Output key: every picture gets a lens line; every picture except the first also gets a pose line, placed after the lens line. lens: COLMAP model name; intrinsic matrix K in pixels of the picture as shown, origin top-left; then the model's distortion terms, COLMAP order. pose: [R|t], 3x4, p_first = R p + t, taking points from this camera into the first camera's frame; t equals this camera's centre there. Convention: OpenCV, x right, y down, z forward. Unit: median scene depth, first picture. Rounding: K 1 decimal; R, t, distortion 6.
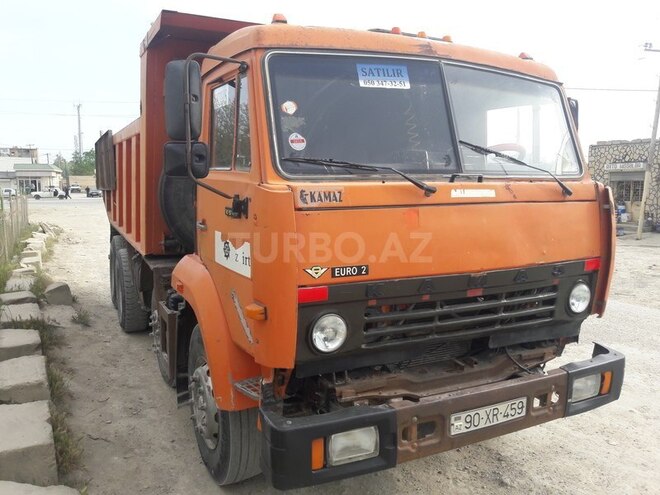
lens RADIAL K [[564.8, 0, 333.4], [0, 564.8, 248.1], [0, 0, 1]] dist [0.164925, -0.379903]
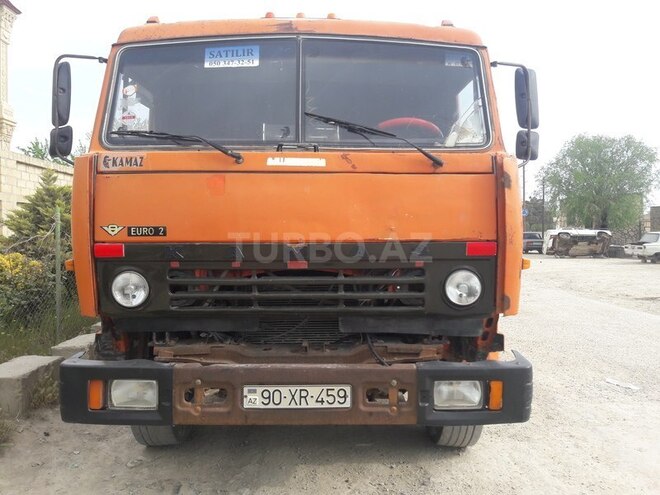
lens RADIAL K [[564.8, 0, 333.4], [0, 564.8, 248.1], [0, 0, 1]] dist [0.164925, -0.379903]
pose [[0.885572, 0.014218, -0.464285, 0.762657], [-0.057287, 0.995244, -0.078791, 0.124370], [0.460956, 0.096373, 0.882174, 0.194757]]
